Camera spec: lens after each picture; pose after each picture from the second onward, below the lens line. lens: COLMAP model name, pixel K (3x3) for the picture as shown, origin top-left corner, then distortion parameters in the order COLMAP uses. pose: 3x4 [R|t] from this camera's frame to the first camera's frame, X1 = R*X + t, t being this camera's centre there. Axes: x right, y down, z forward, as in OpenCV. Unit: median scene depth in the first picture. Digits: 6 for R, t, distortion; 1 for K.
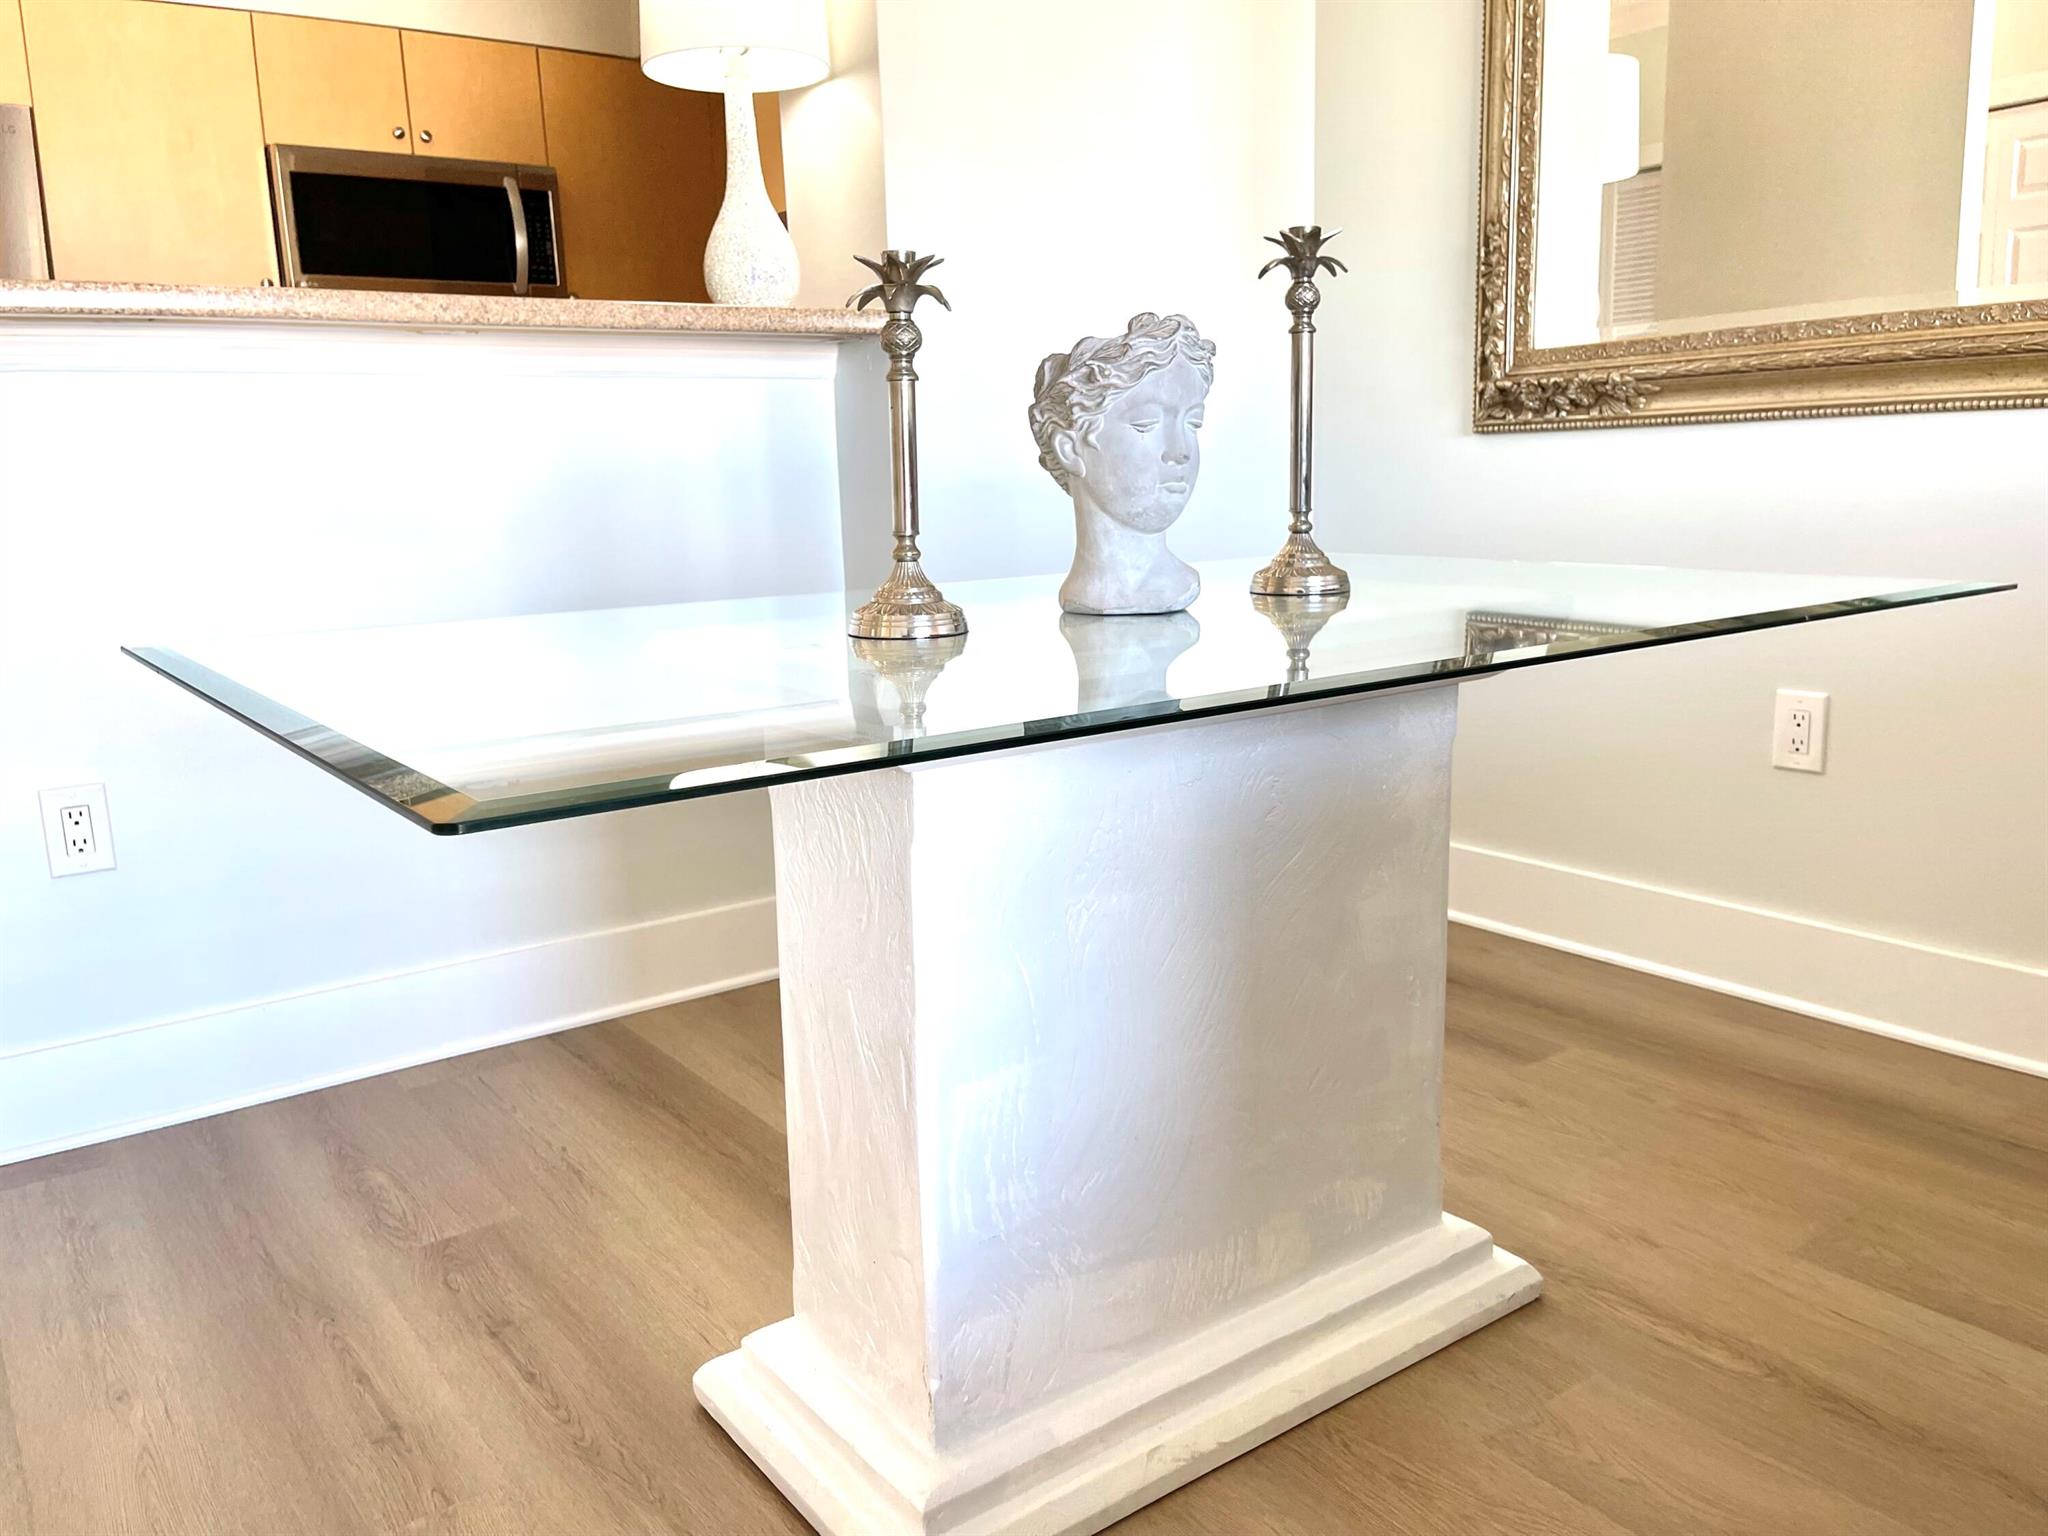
lens RADIAL K [[1556.2, 0, 1019.3], [0, 1556.2, 759.0], [0, 0, 1]] dist [0.074244, -0.100828]
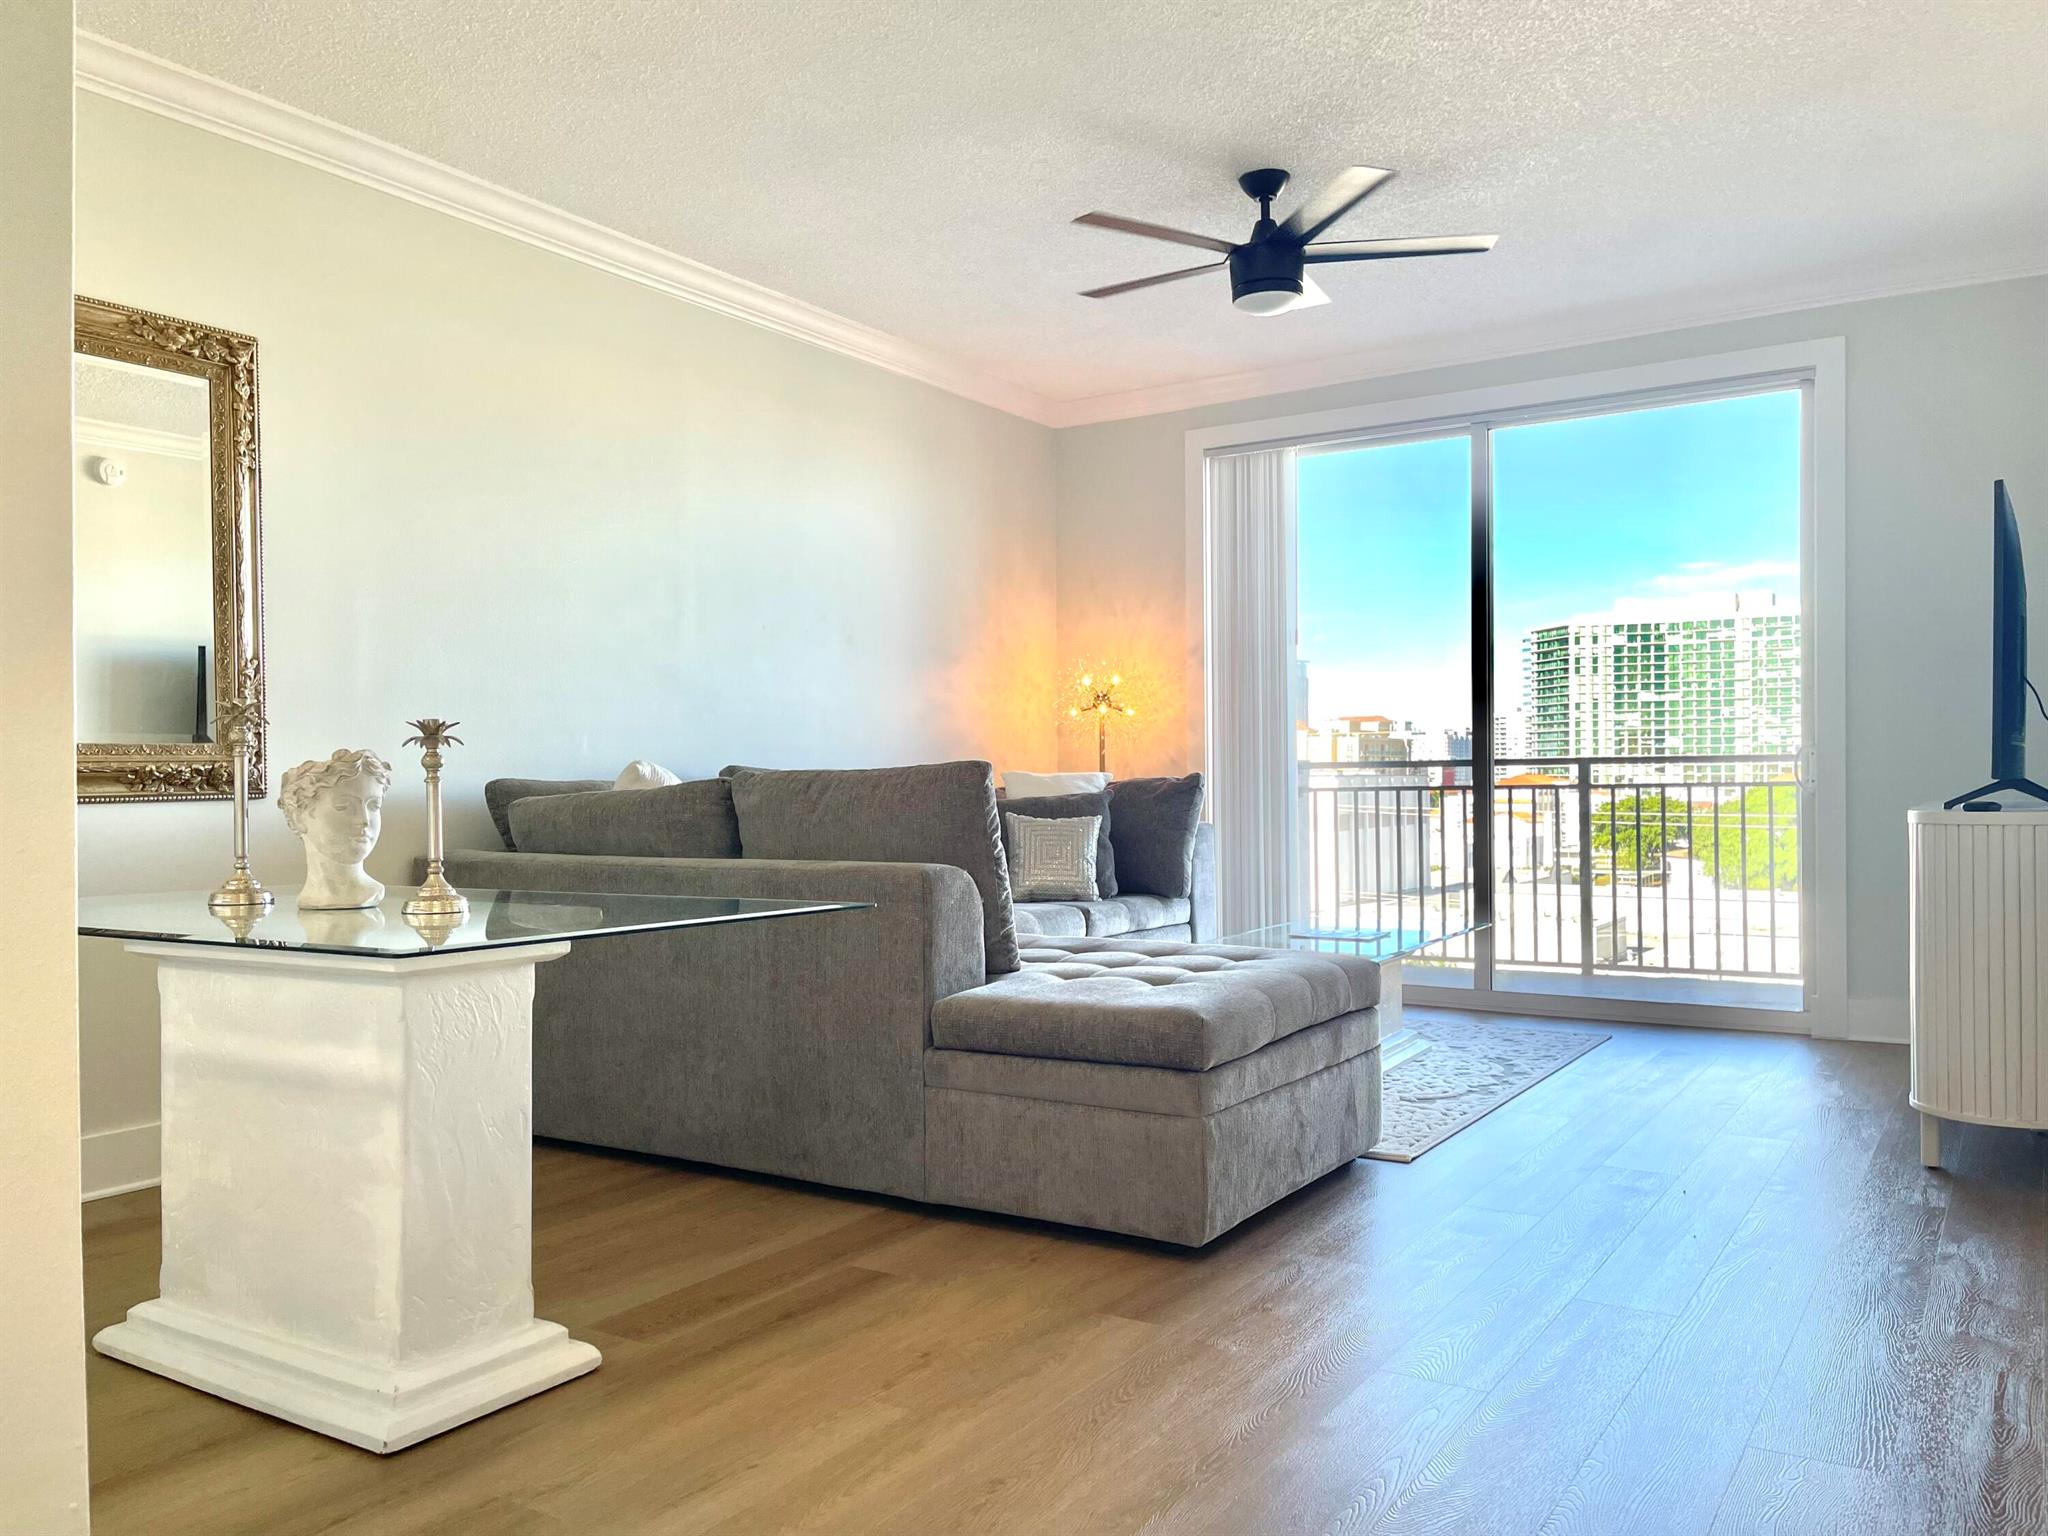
lens RADIAL K [[1549.3, 0, 1034.5], [0, 1549.3, 781.2], [0, 0, 1]] dist [0.079822, -0.105595]
pose [[-0.357292, 0.032910, 0.933413, -1.287746], [0.193275, 0.980353, 0.039417, -0.105658], [-0.913777, 0.194488, -0.356633, 0.606203]]
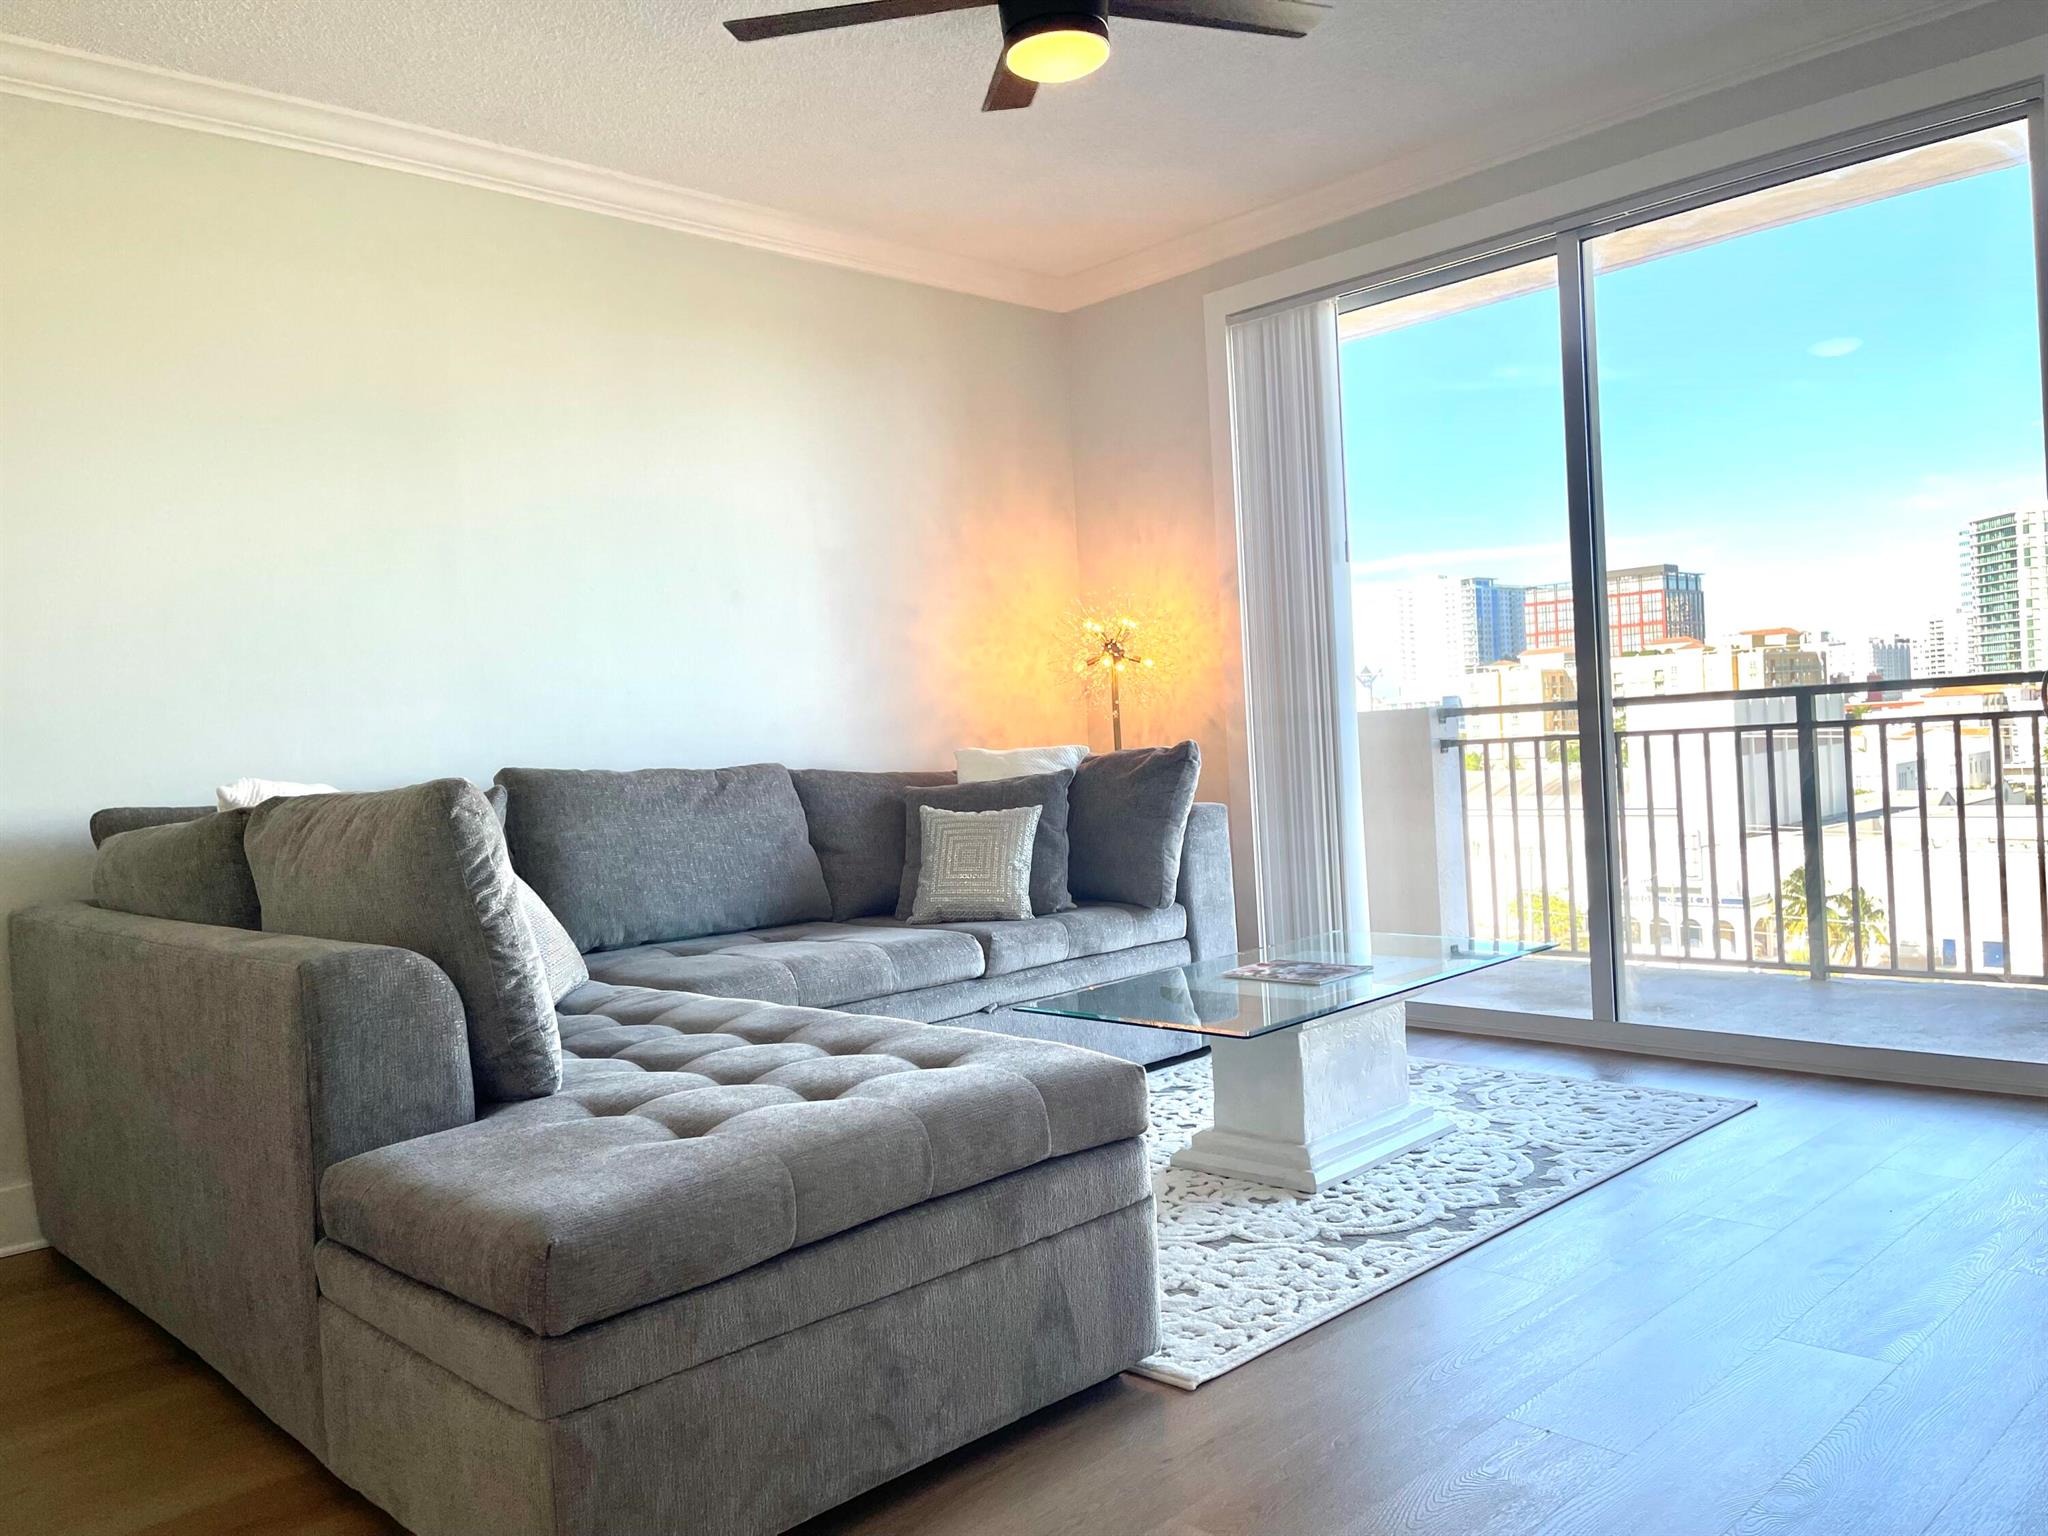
lens RADIAL K [[1556.5, 0, 1017.9], [0, 1556.5, 775.6], [0, 0, 1]] dist [0.070754, -0.110931]
pose [[-0.128929, 0.015304, 0.991536, -0.847440], [0.245165, 0.969334, 0.016917, 0.004515], [-0.960870, 0.245271, -0.128728, -0.187514]]
